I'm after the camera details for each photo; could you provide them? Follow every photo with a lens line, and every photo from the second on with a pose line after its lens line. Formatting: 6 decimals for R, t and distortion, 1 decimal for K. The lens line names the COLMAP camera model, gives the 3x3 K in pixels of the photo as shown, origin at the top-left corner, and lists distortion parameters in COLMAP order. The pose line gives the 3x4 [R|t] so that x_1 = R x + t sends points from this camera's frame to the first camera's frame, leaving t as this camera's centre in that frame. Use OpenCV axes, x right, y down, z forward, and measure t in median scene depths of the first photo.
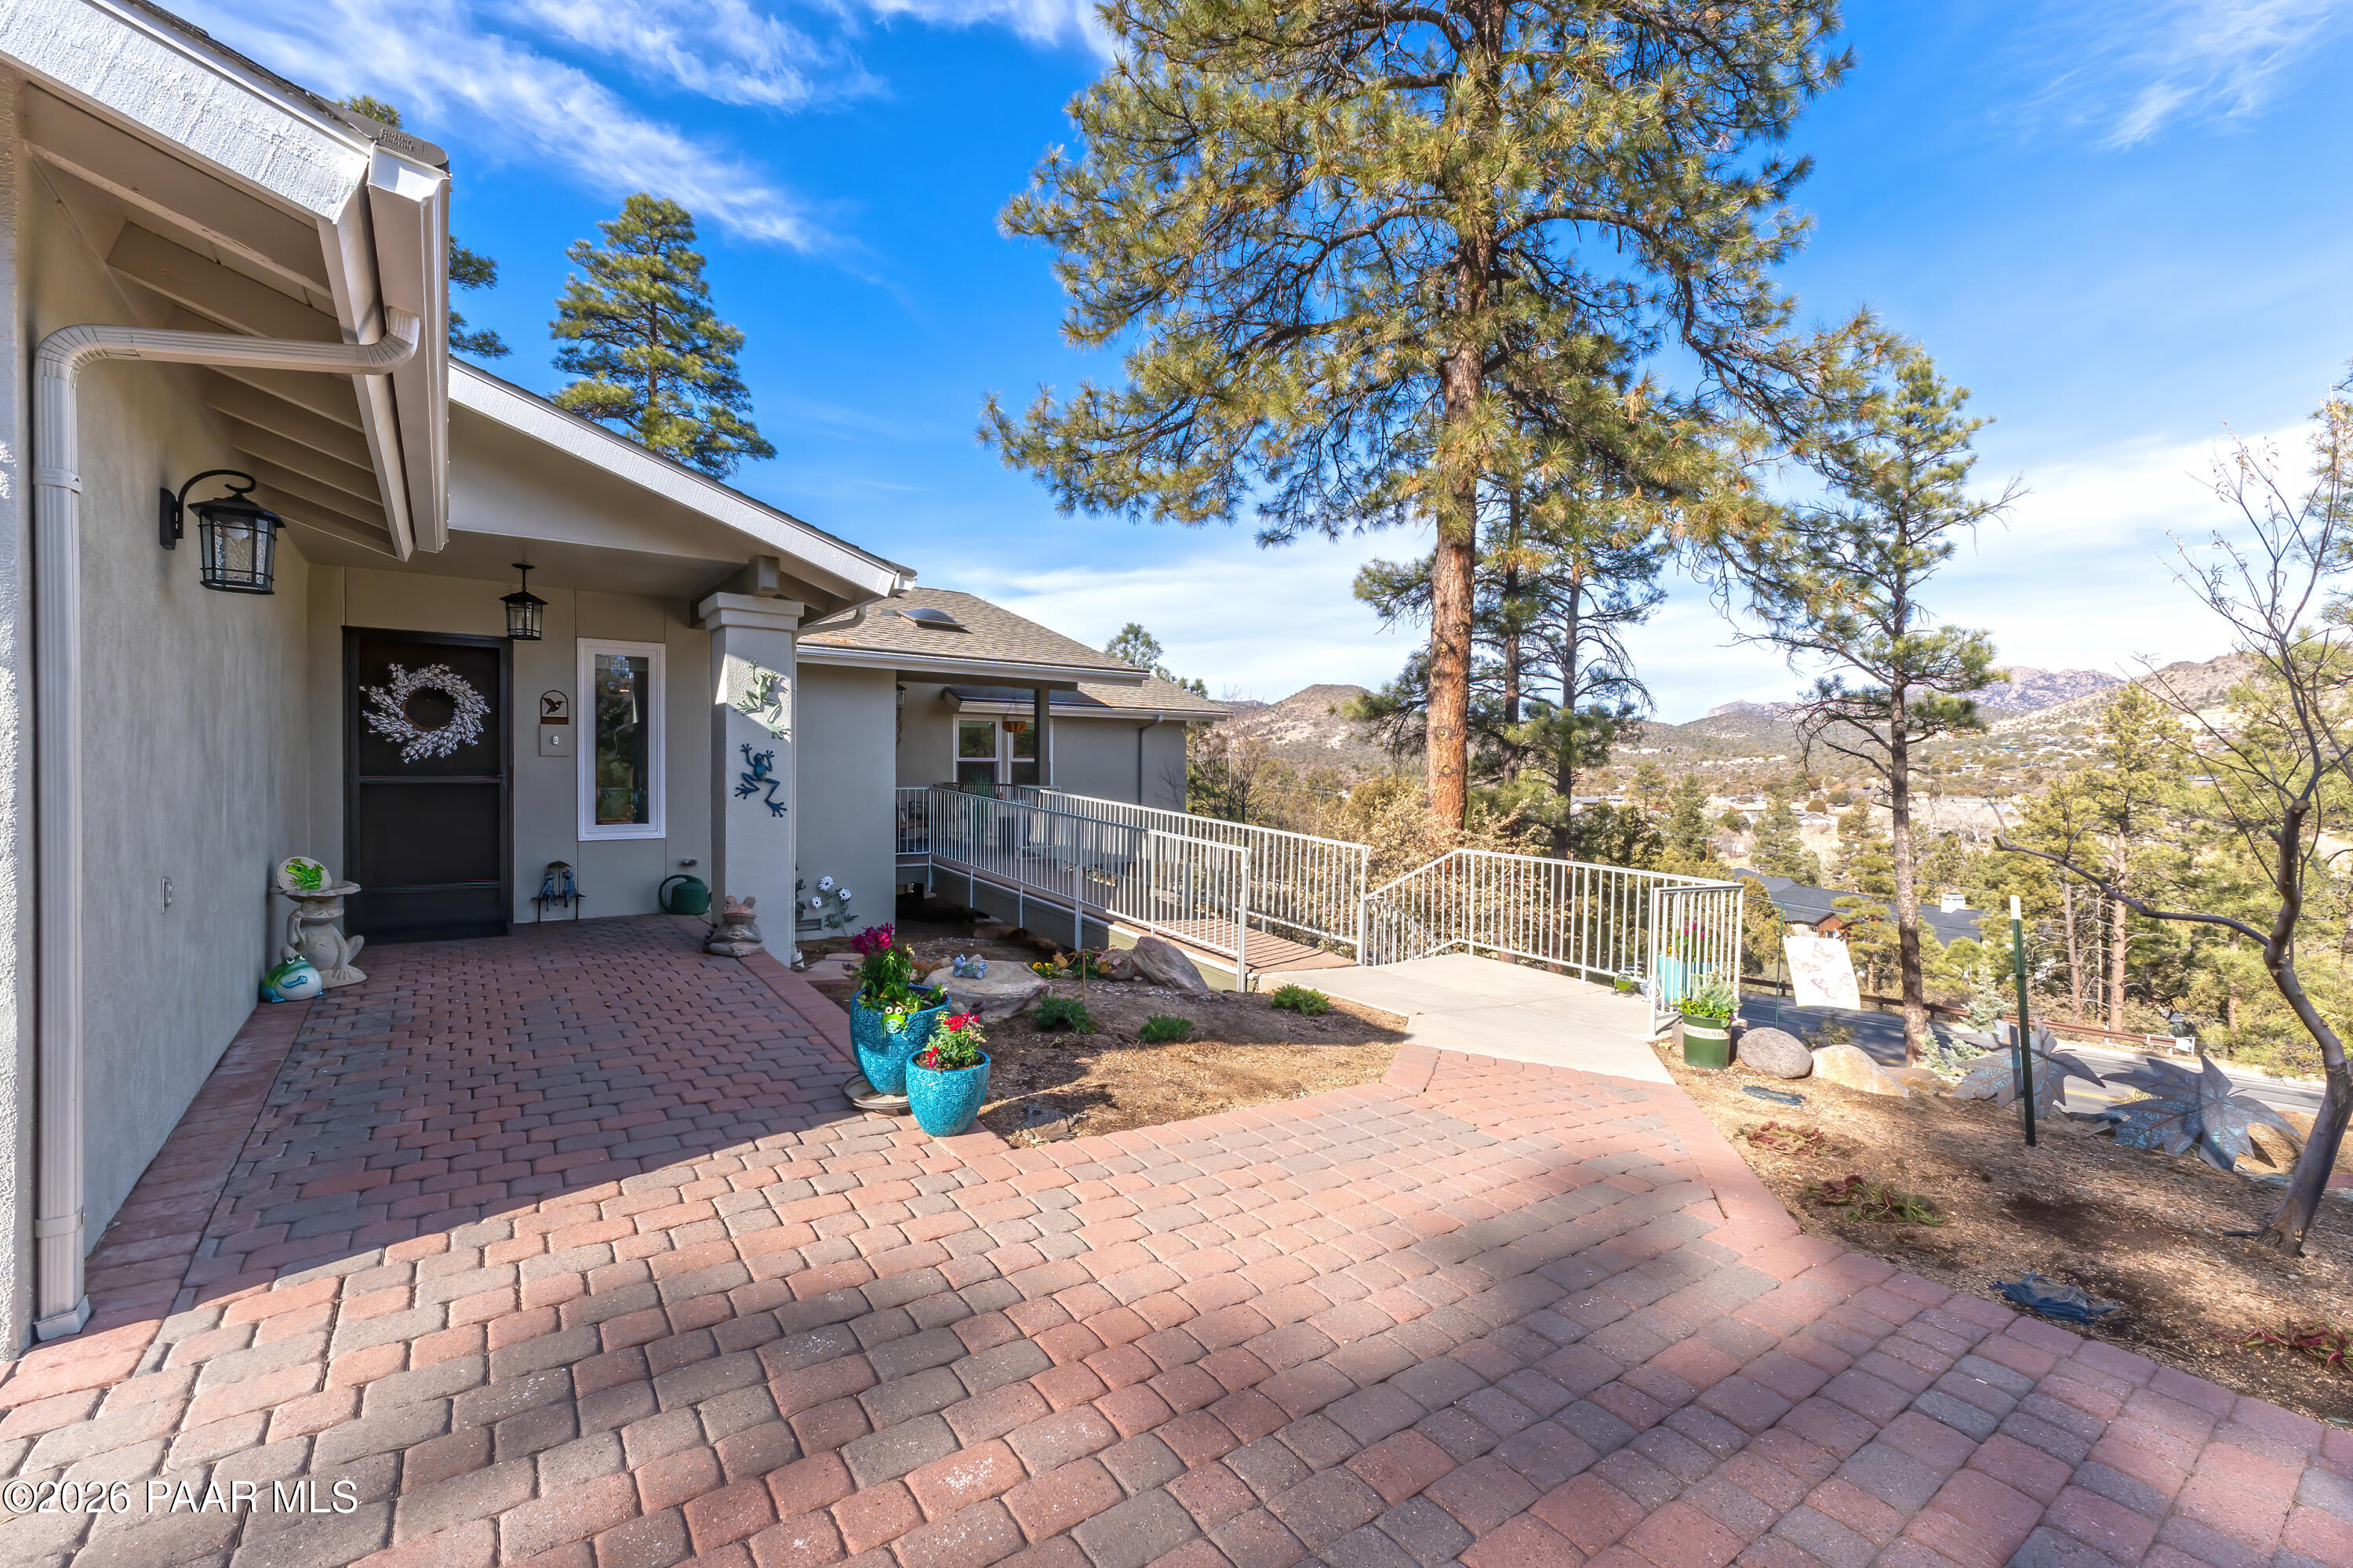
lens RADIAL K [[994.3, 0, 1182.3], [0, 994.3, 788.2], [0, 0, 1]] dist [0.006950, -0.000086]
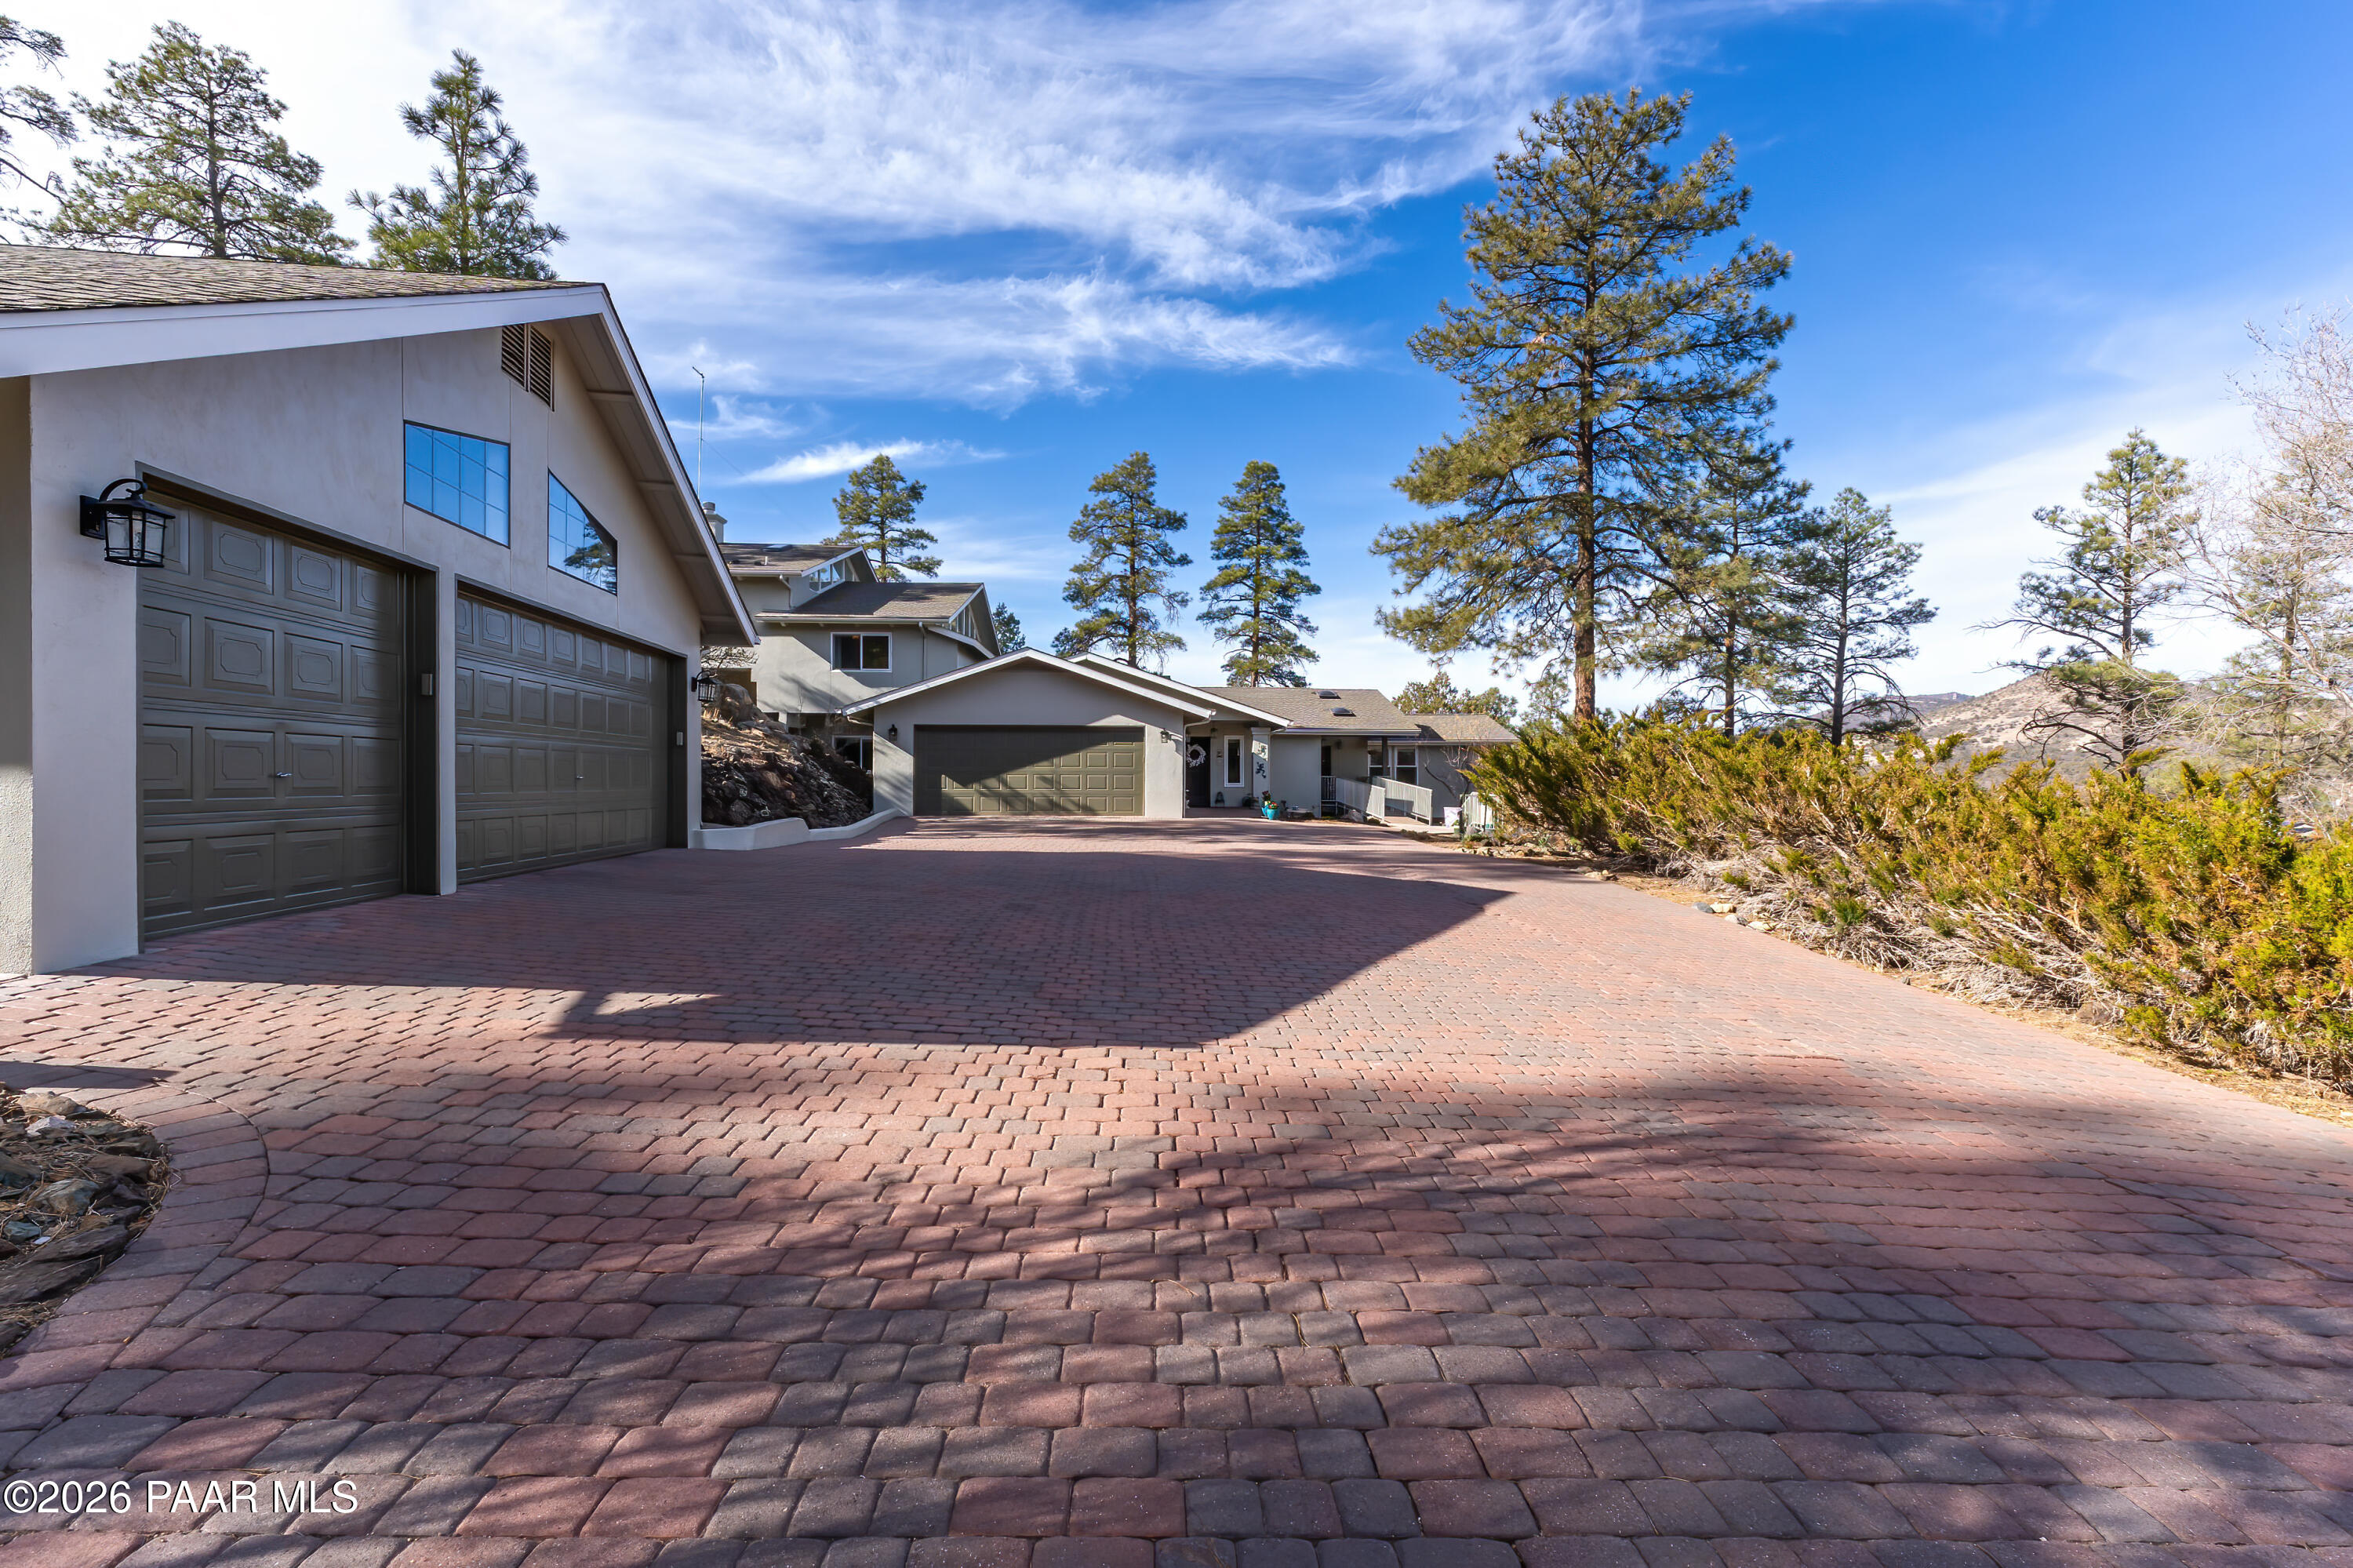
lens RADIAL K [[994.3, 0, 1169.8], [0, 994.3, 785.2], [0, 0, 1]] dist [0.006950, -0.000086]
pose [[0.829837, 0.002341, -0.558002, 0.345575], [-0.010078, 0.999891, -0.010793, 0.025856], [0.557916, 0.014580, 0.829770, -0.587018]]
